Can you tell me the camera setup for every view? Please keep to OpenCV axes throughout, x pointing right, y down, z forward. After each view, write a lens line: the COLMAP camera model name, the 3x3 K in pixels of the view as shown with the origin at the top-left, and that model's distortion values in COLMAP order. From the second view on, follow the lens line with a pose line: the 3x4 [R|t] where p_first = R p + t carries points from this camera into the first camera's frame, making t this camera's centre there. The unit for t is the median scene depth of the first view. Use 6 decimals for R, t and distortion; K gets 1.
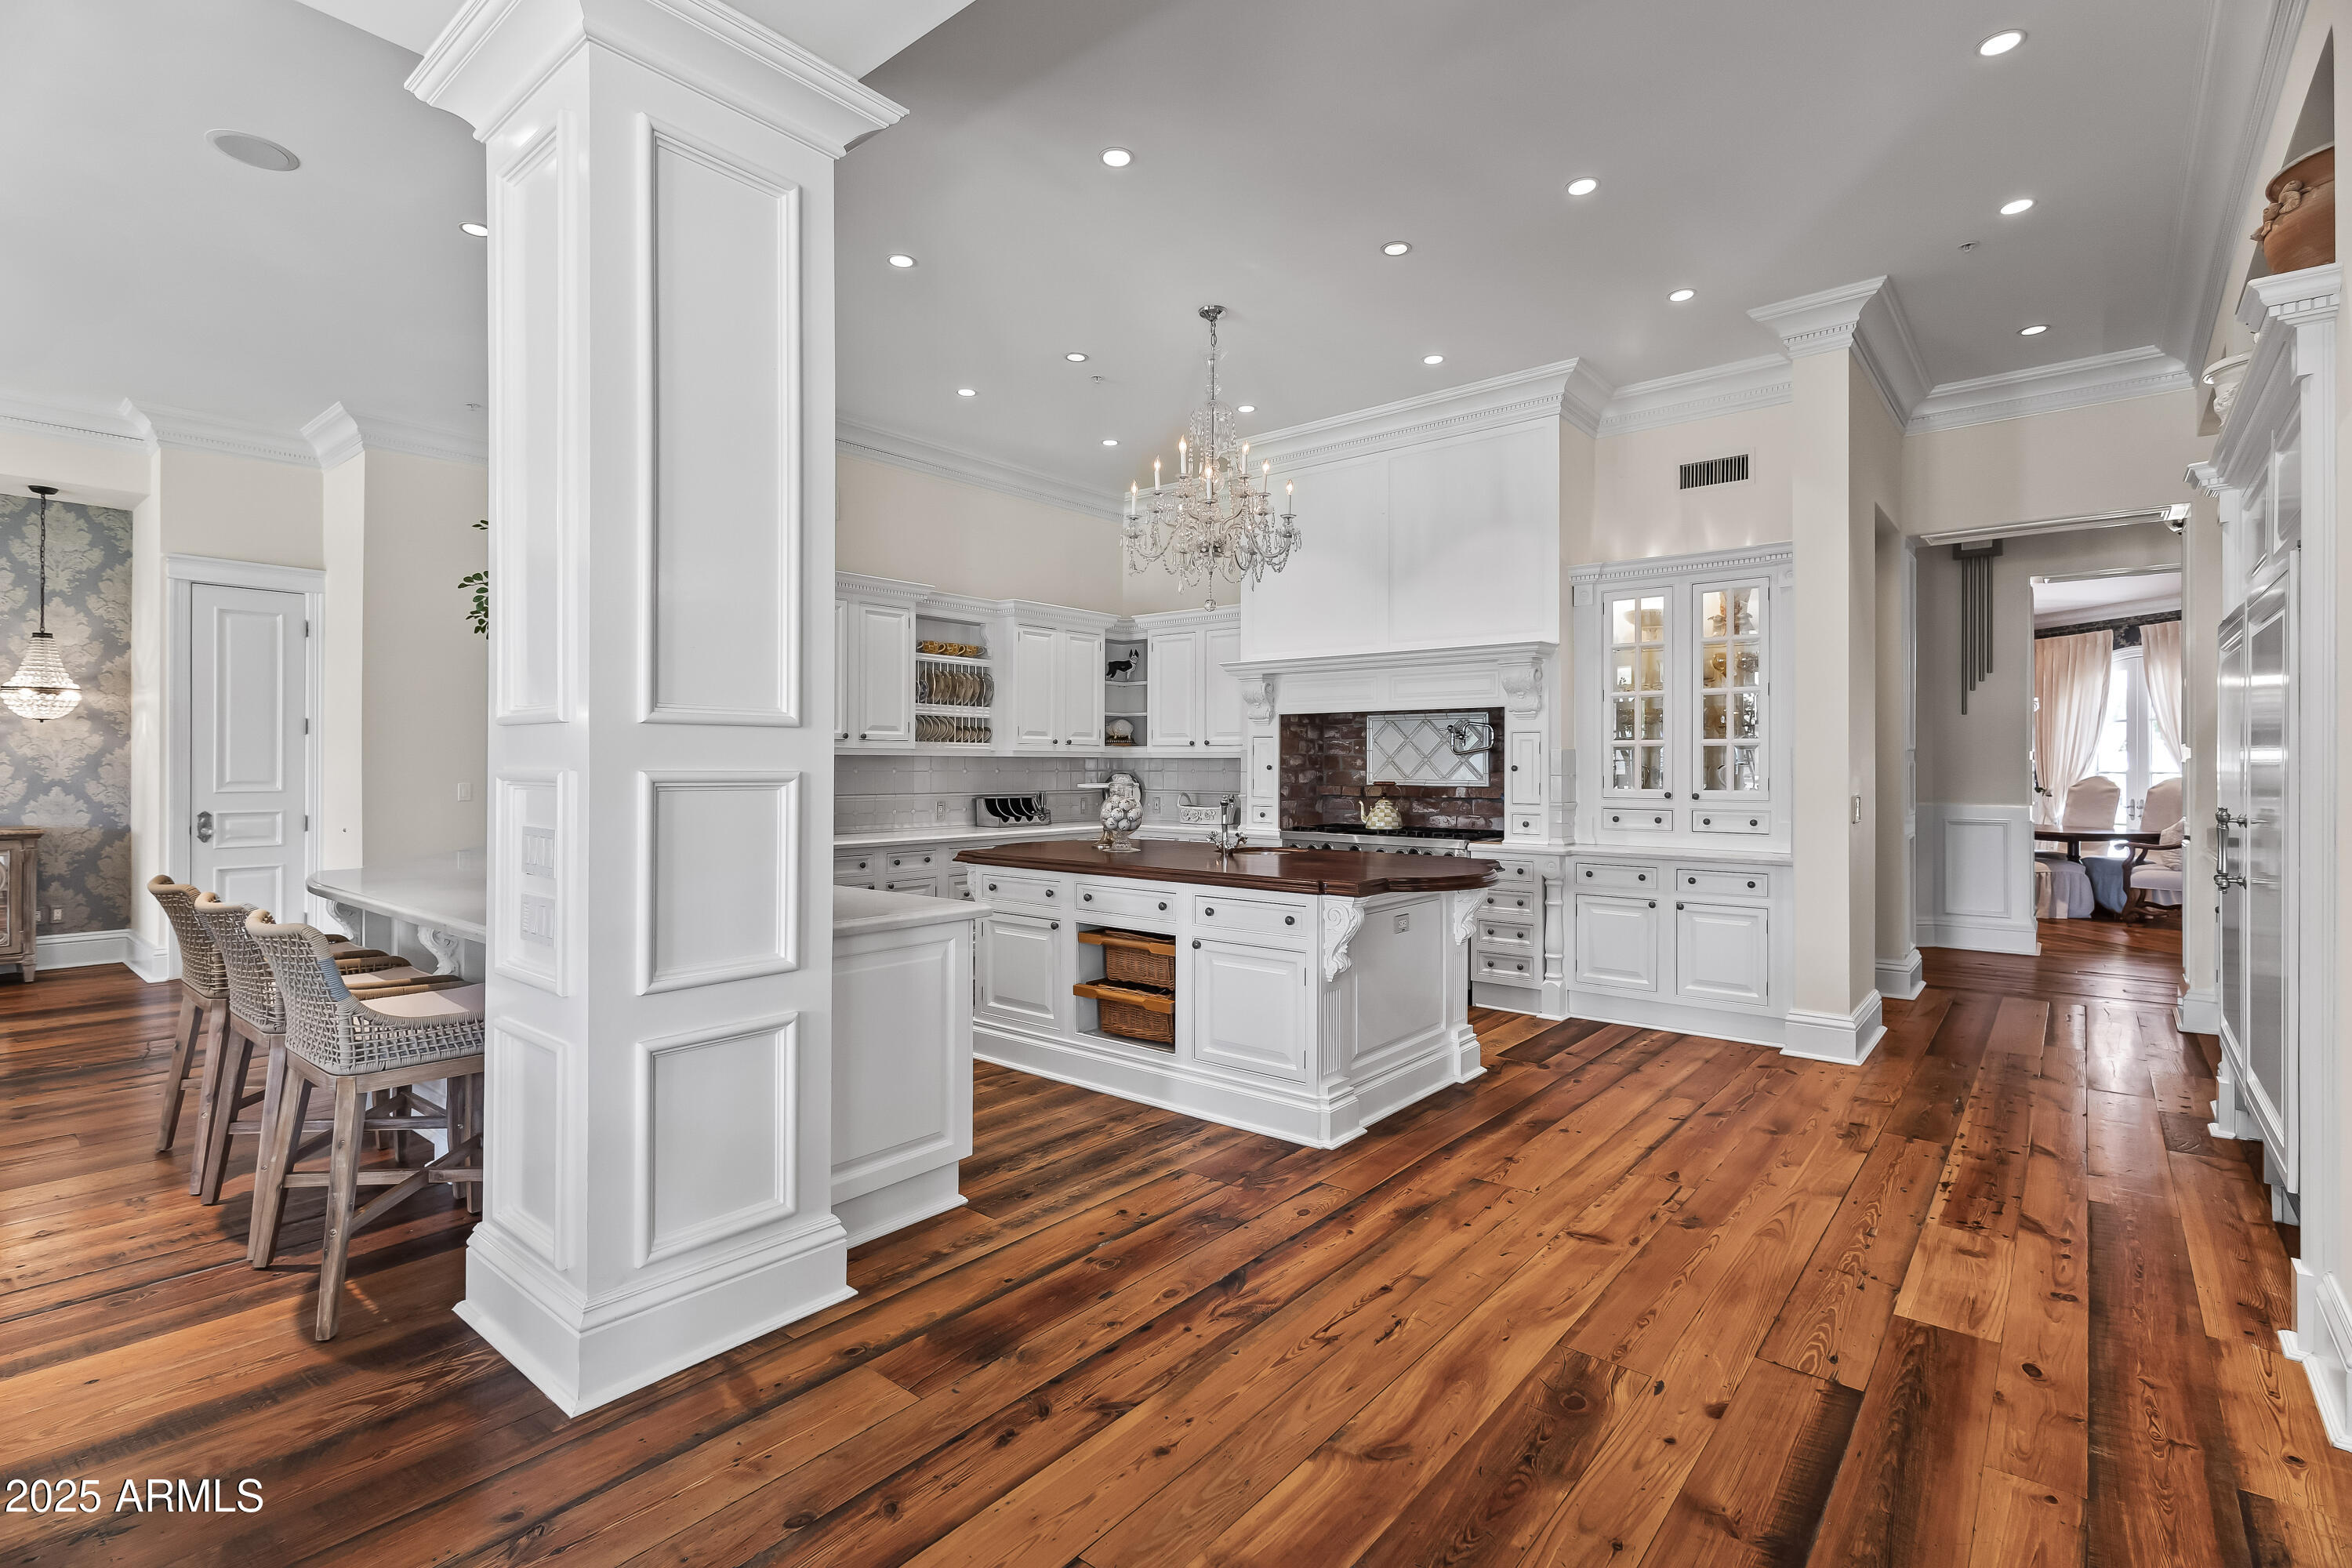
lens RADIAL K [[1086.2, 0, 1173.6], [0, 1086.2, 763.2], [0, 0, 1]] dist [0.010770, 0.000121]
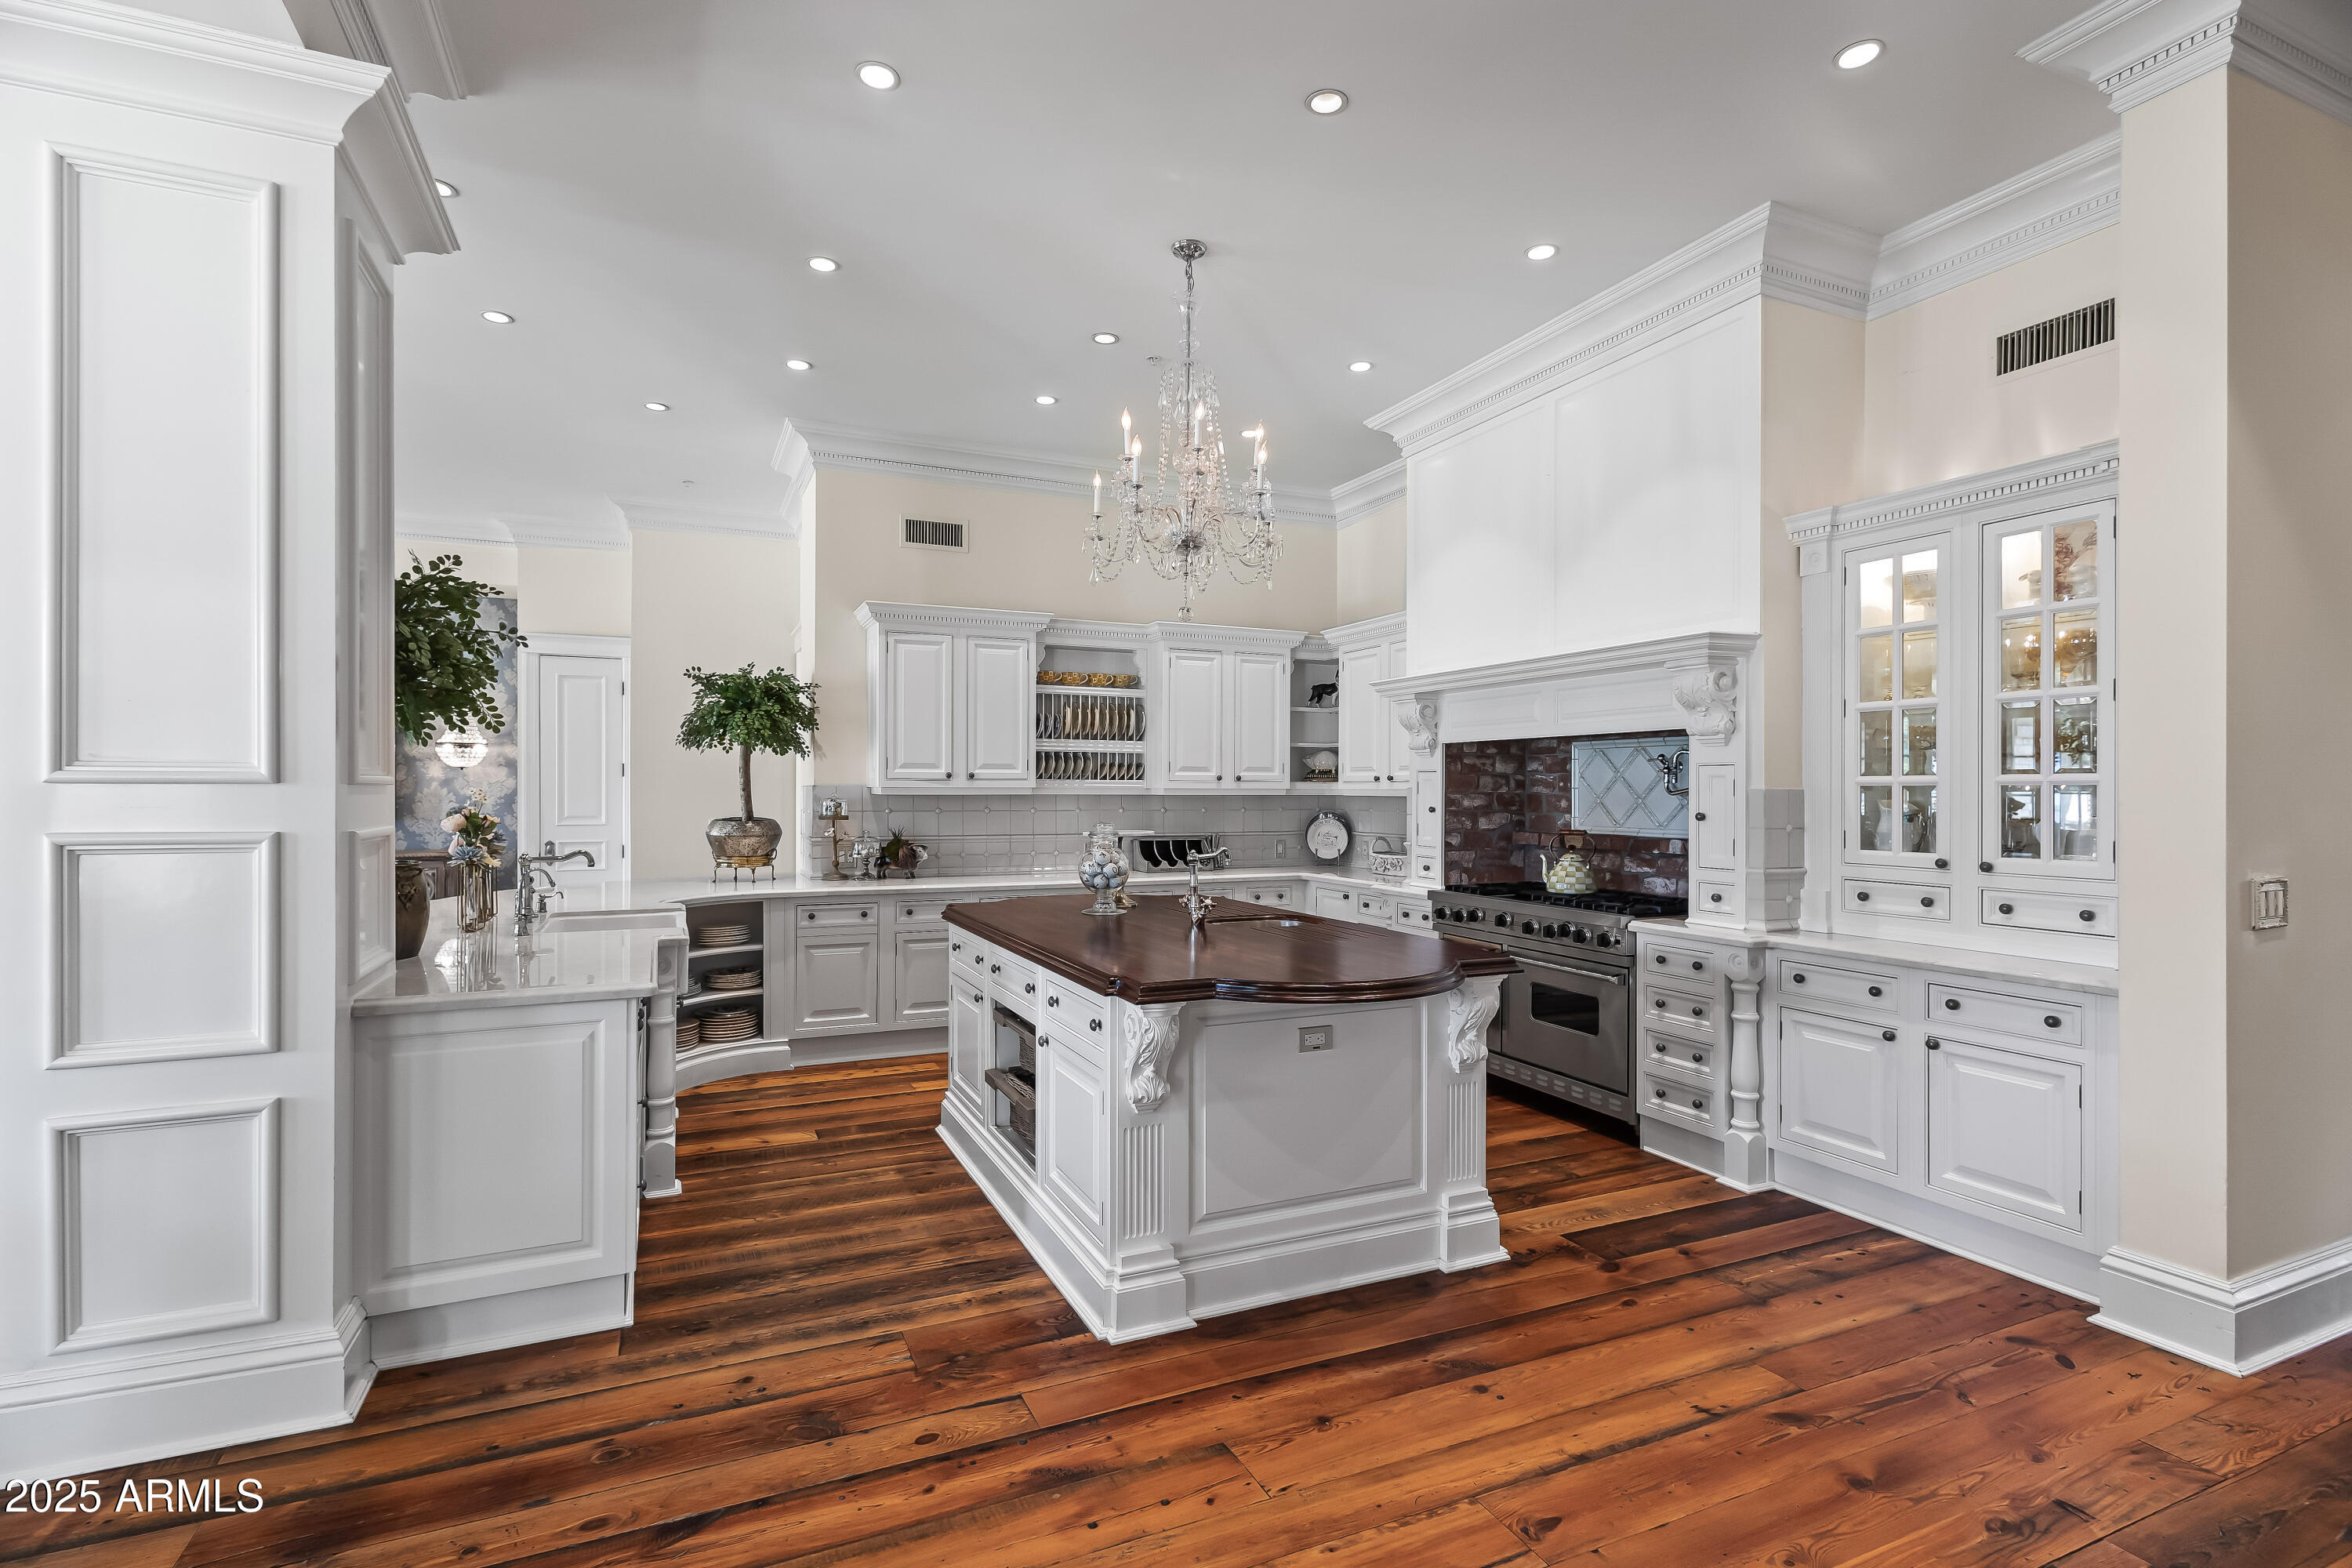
lens RADIAL K [[1092.1, 0, 1169.4], [0, 1092.1, 792.2], [0, 0, 1]] dist [0.008209, 0.000095]
pose [[0.897330, 0.000616, -0.441359, 0.329521], [0.000612, 0.999996, 0.002639, -0.013620], [0.441359, -0.002638, 0.897327, 0.229321]]
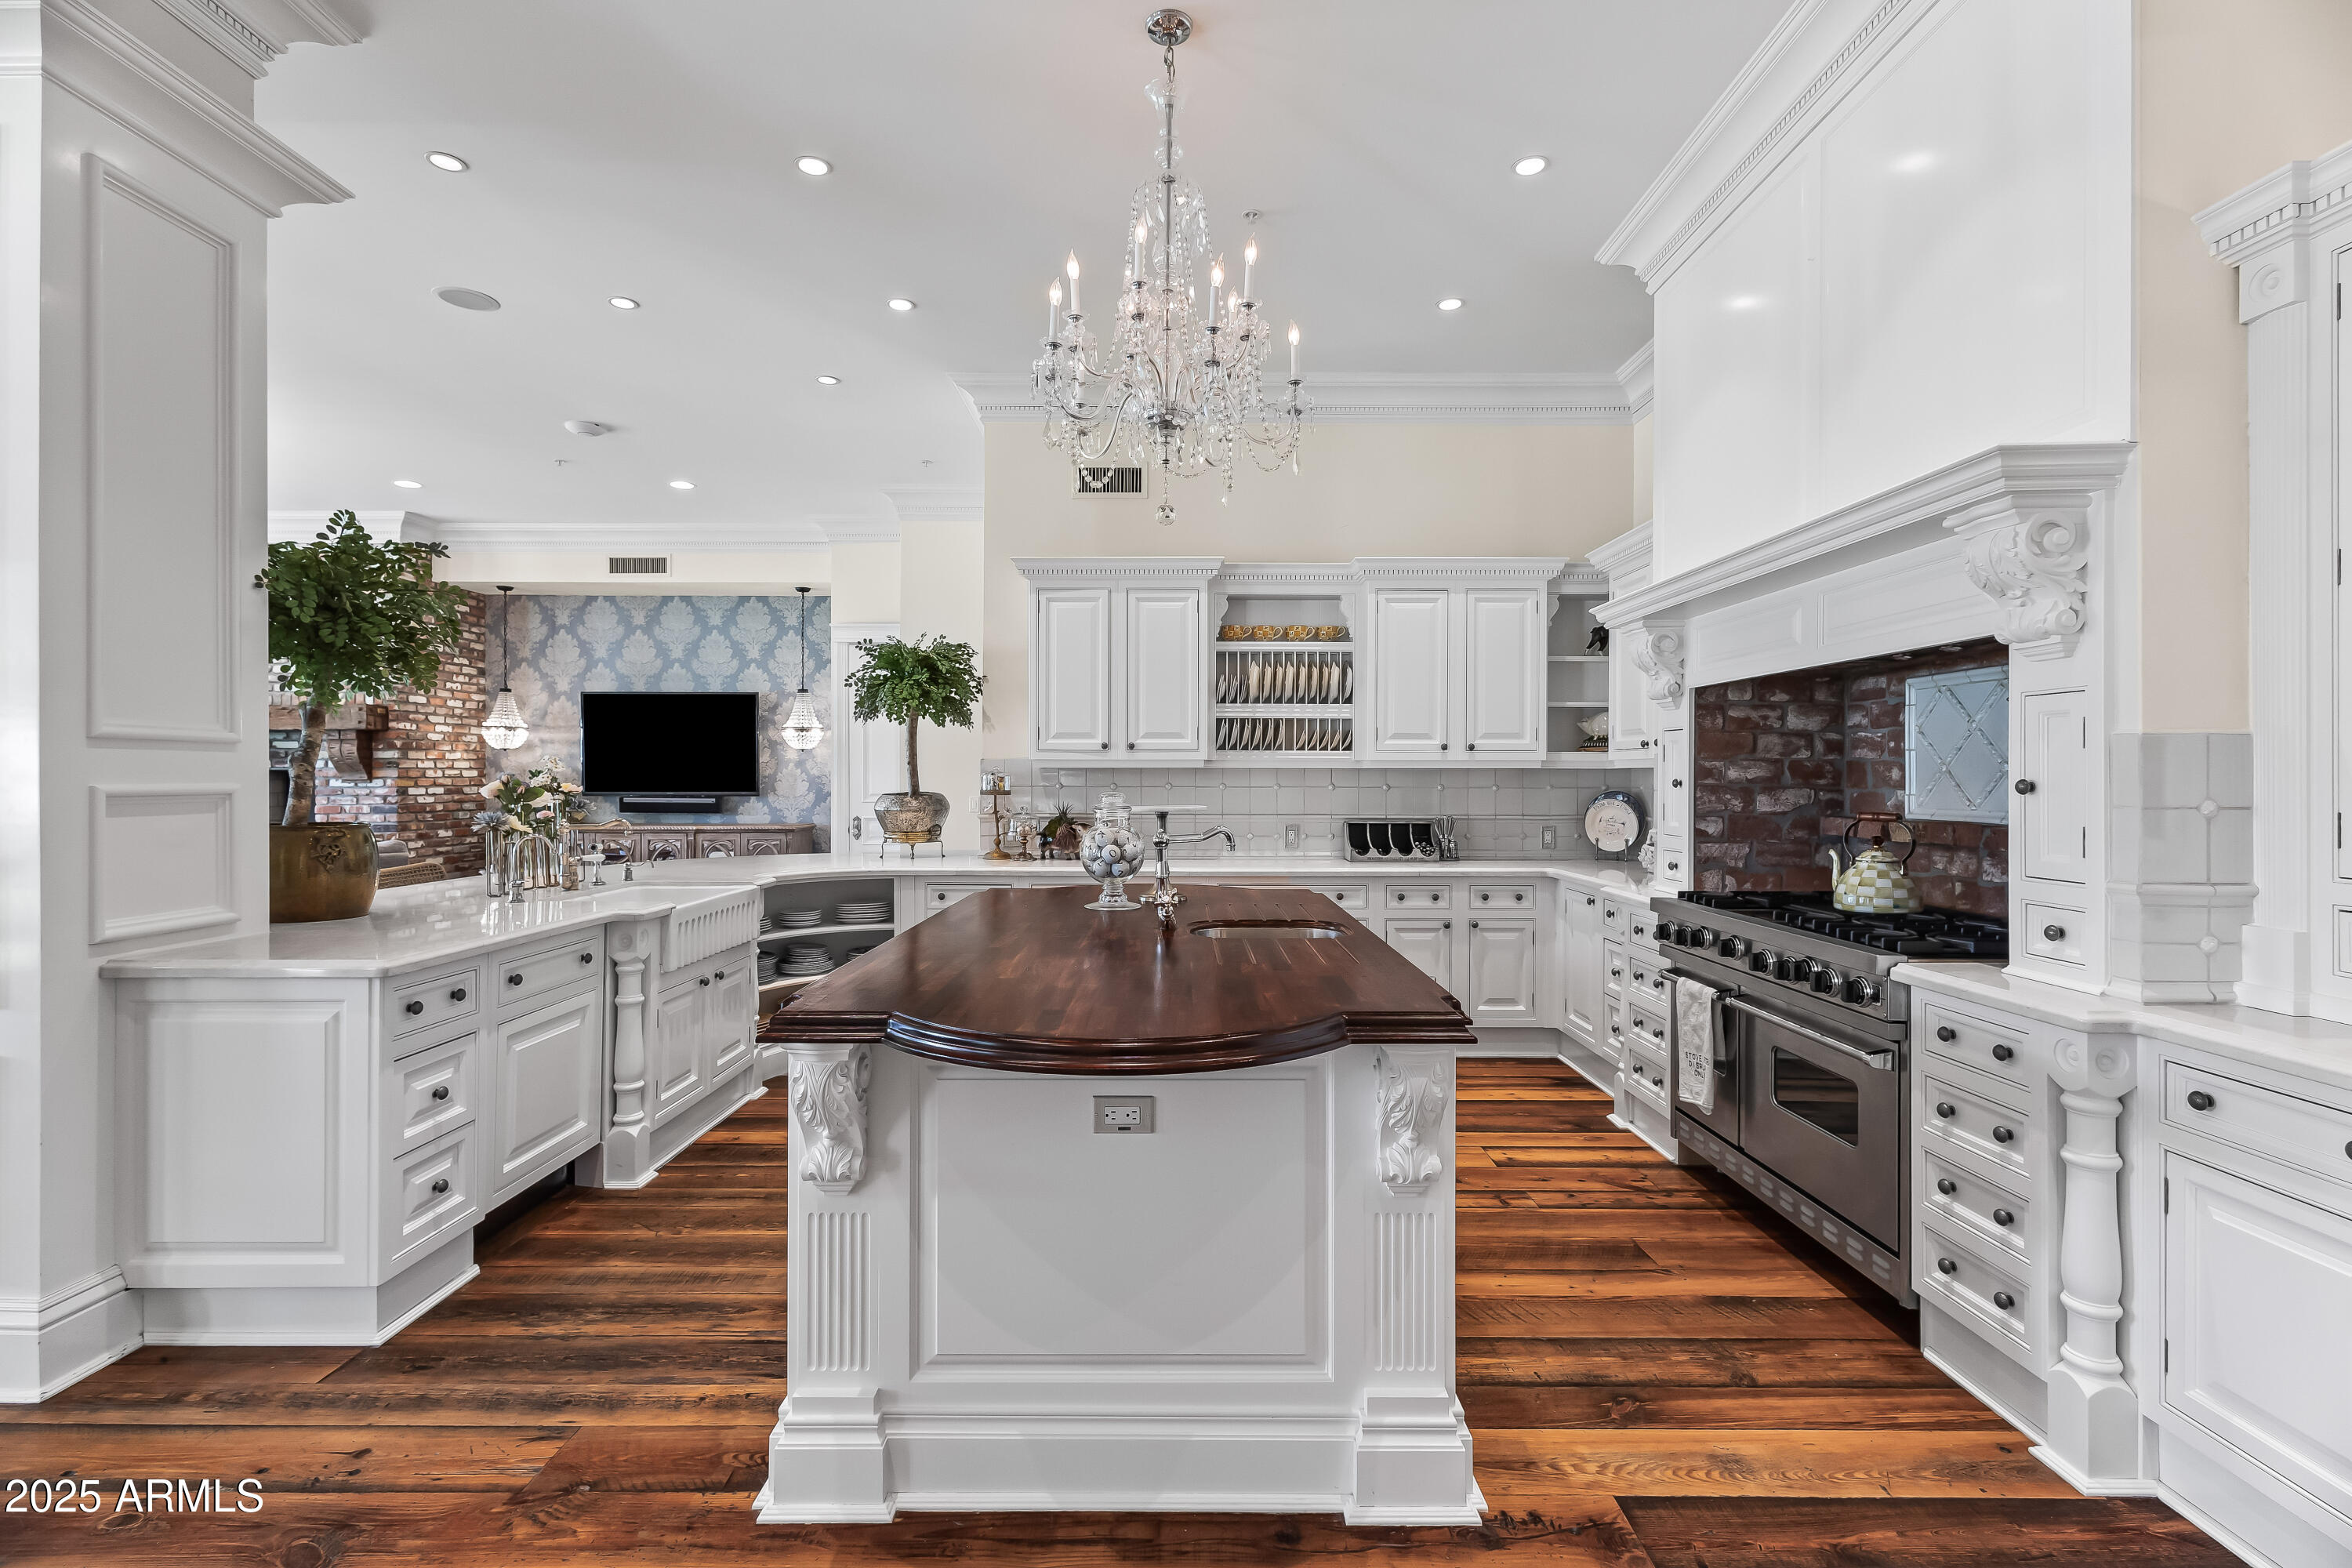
lens RADIAL K [[1084.1, 0, 1184.1], [0, 1084.1, 776.9], [0, 0, 1]] dist [0.008114, -0.000752]
pose [[0.637819, -0.002496, -0.770182, 0.438464], [0.002294, 0.999996, -0.001341, 0.000954], [0.770183, -0.000911, 0.637822, 0.536154]]
